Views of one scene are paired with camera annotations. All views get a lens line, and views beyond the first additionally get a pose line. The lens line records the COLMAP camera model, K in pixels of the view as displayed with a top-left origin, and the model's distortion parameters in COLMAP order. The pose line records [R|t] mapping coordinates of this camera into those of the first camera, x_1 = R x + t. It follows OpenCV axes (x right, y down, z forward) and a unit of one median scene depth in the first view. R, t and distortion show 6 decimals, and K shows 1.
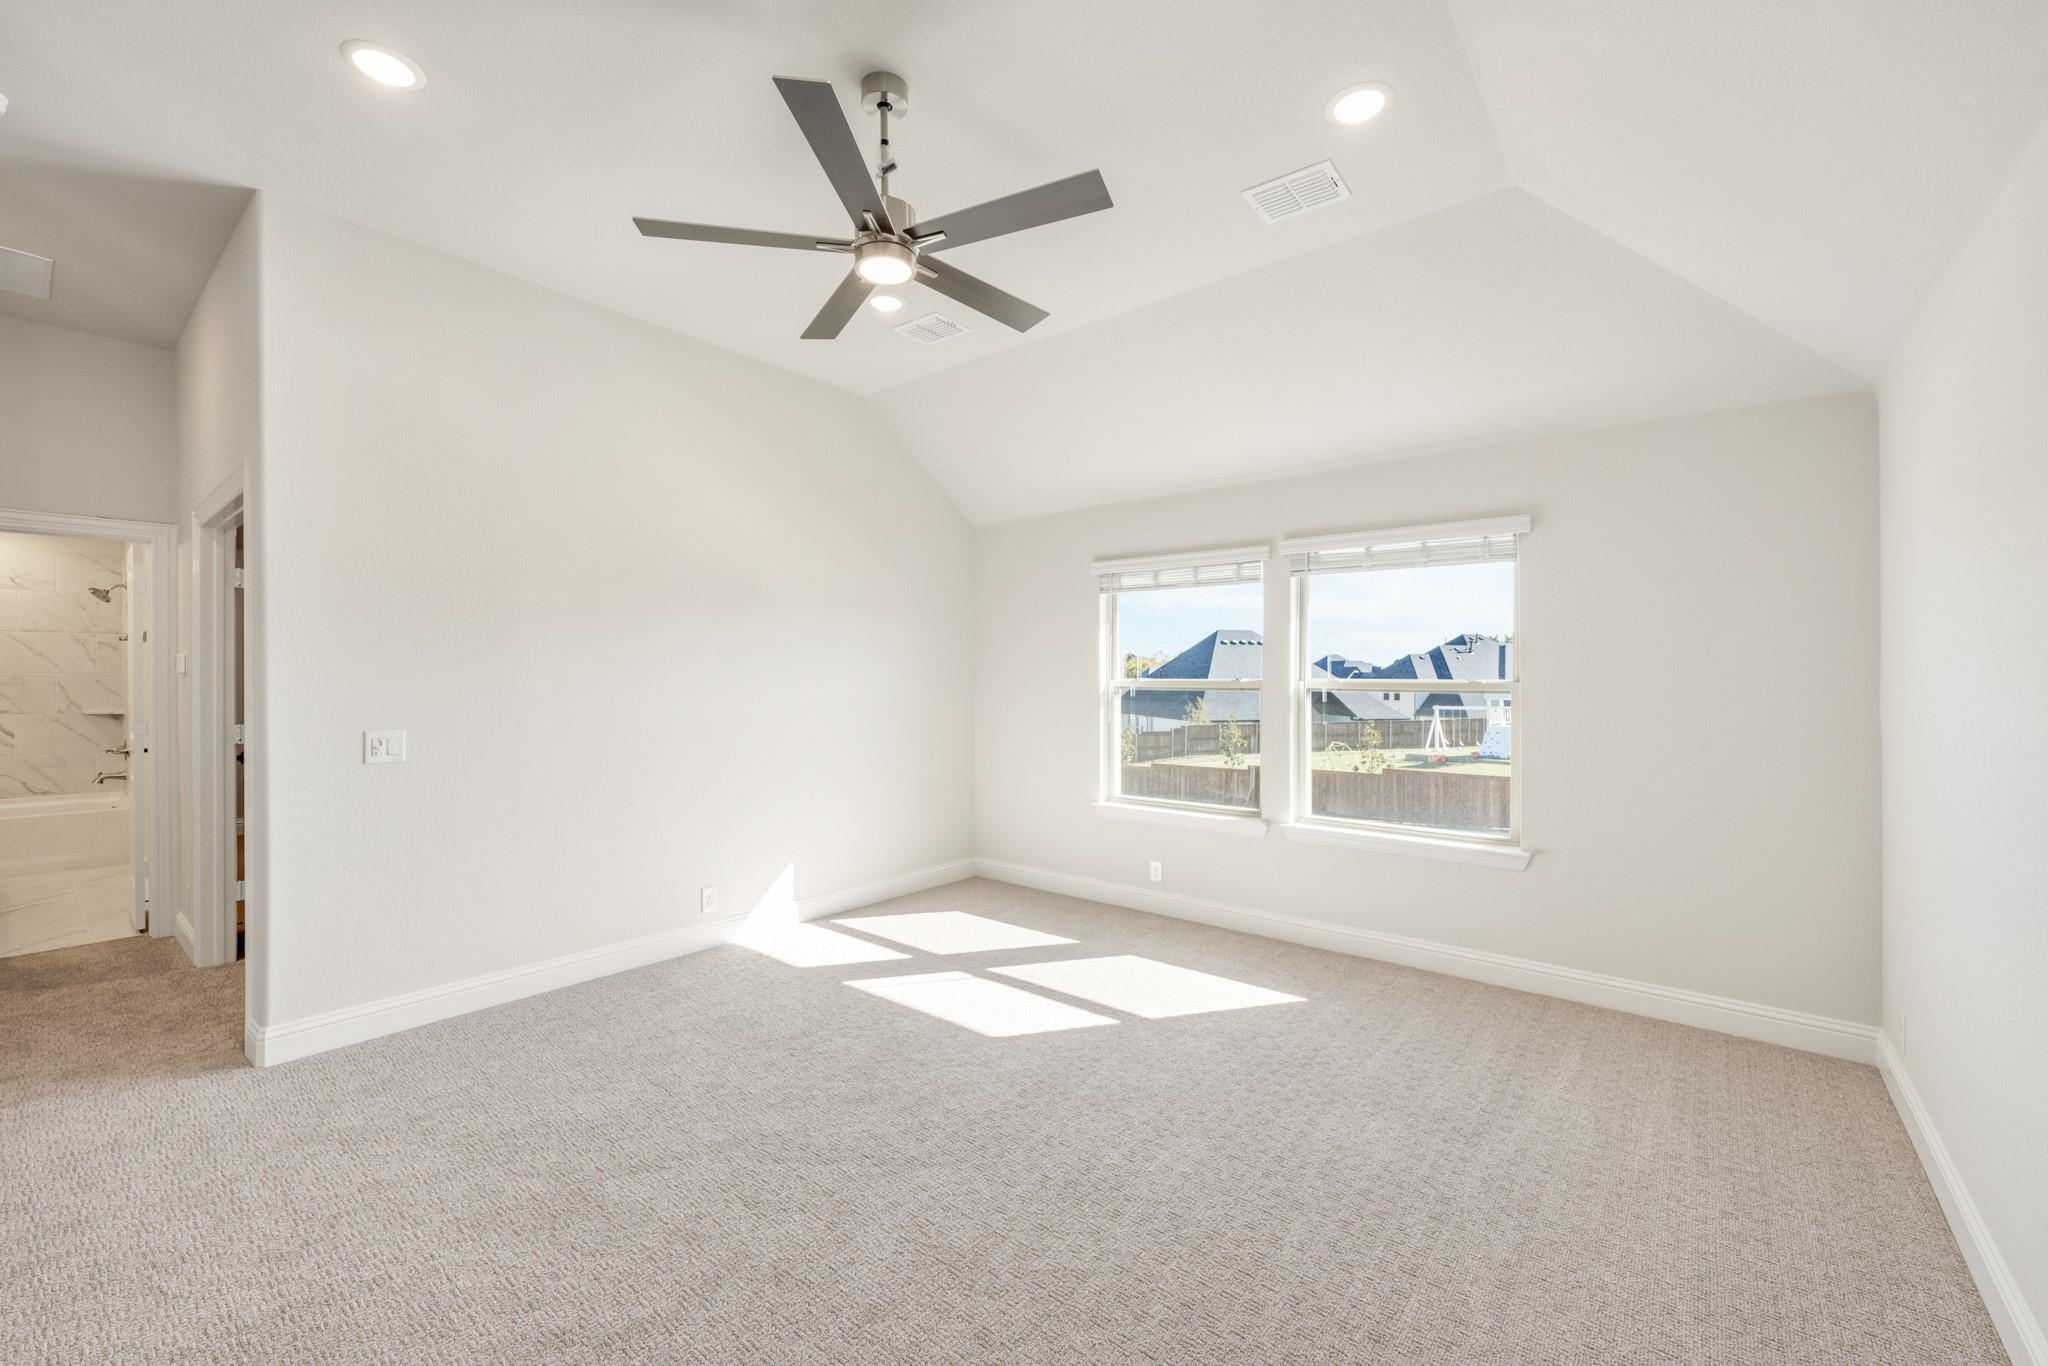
lens RADIAL K [[832.5, 0, 1020.9], [0, 832.5, 670.7], [0, 0, 1]] dist [0.011533, 0.000046]
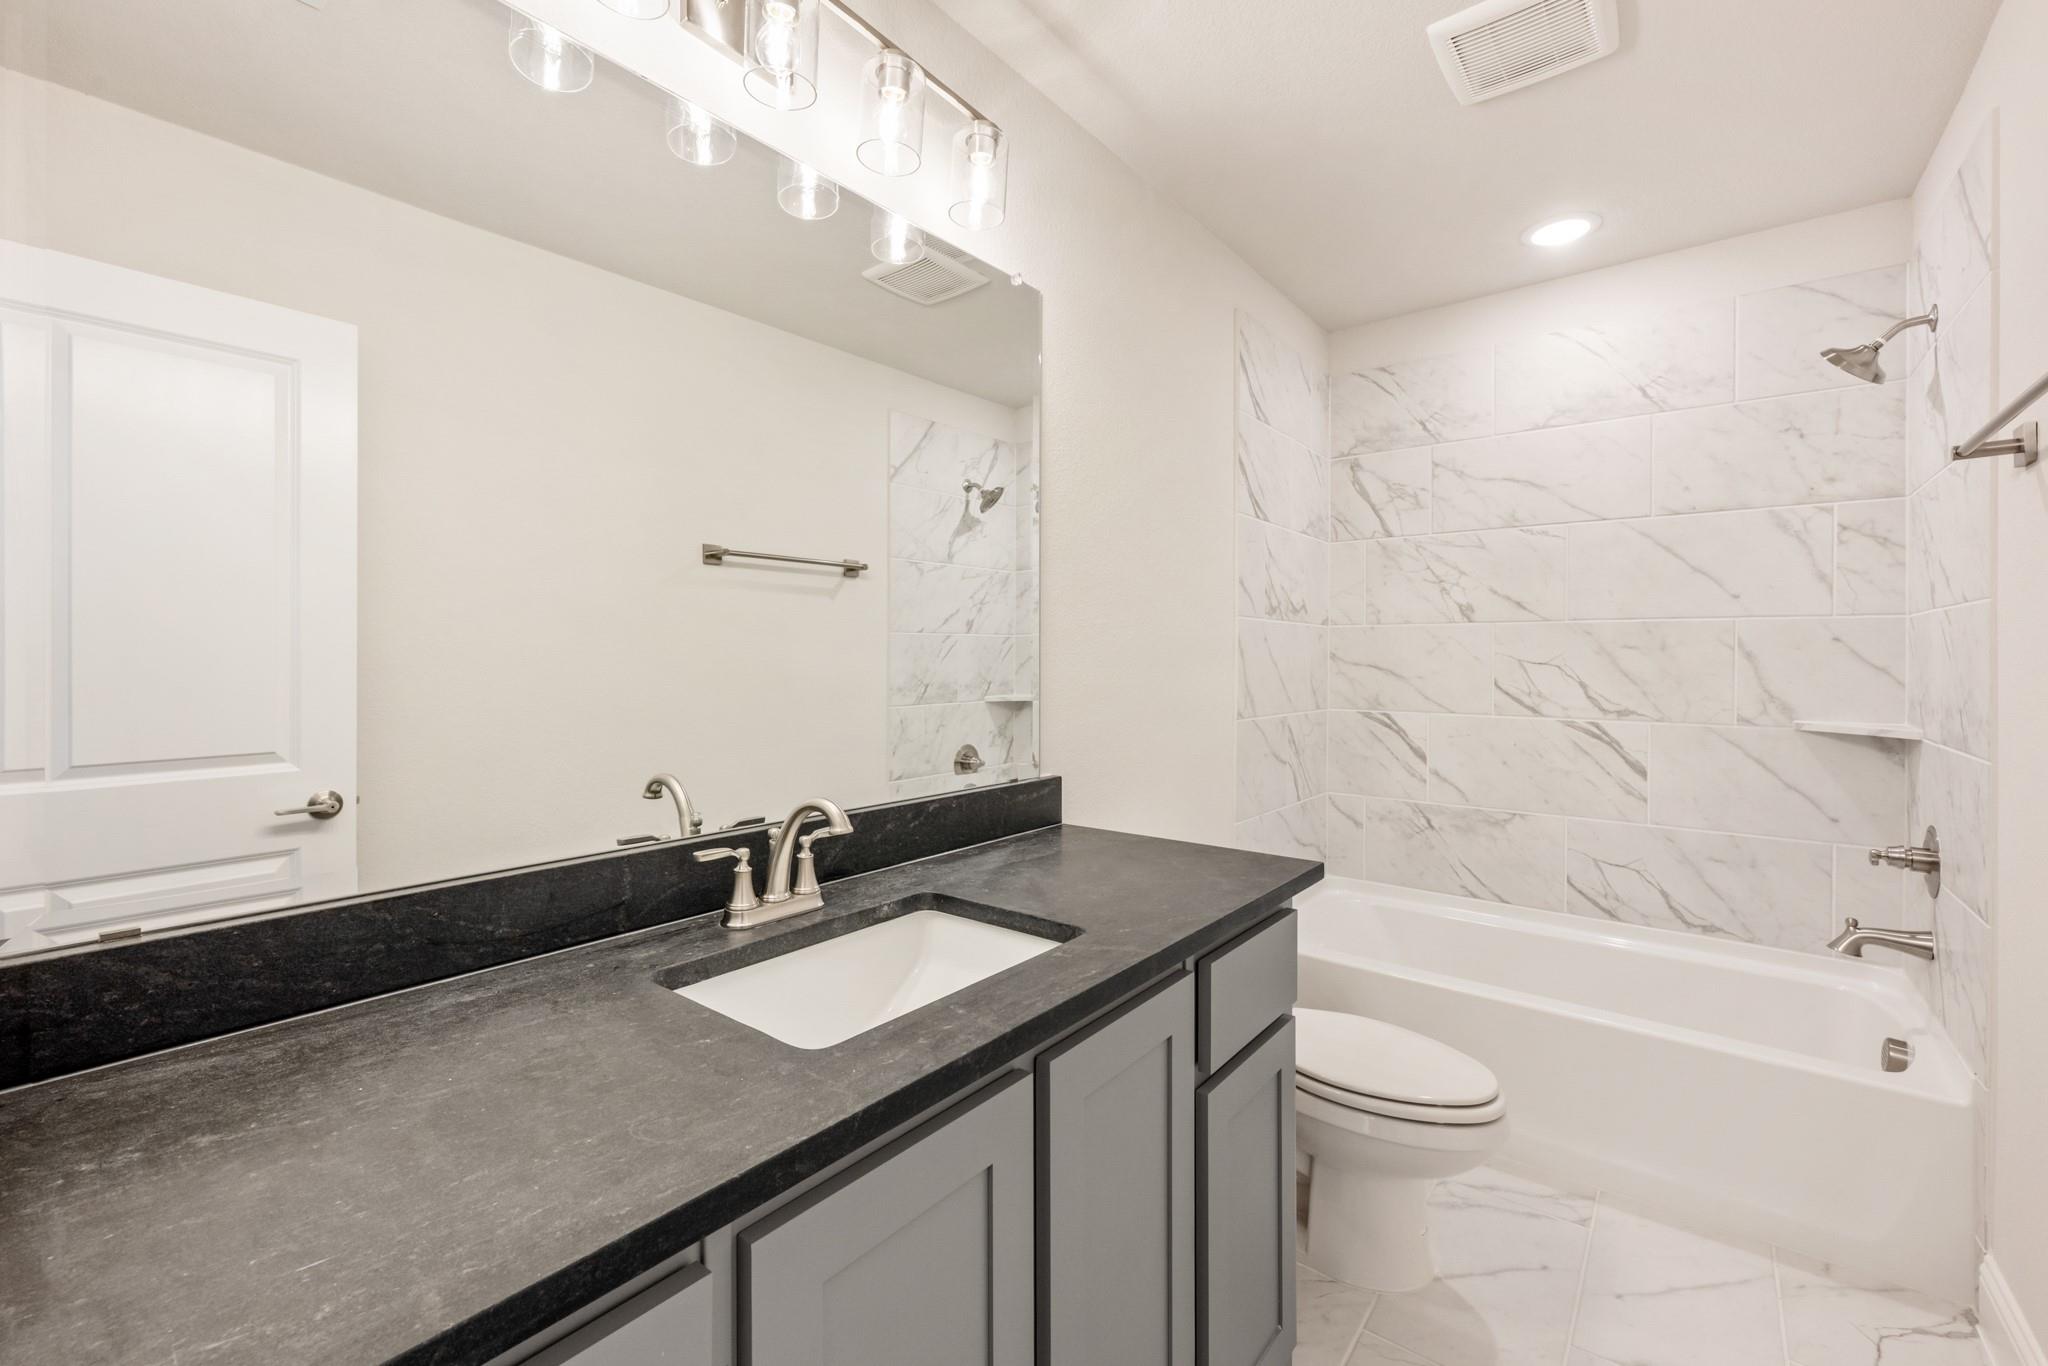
lens RADIAL K [[832.5, 0, 1007.6], [0, 832.5, 679.5], [0, 0, 1]] dist [0.011533, 0.000046]
pose [[-0.004220, 0.004520, -0.999981, -0.750109], [0.002104, 0.999988, 0.004511, 0.027397], [0.999989, -0.002085, -0.004230, 0.663915]]
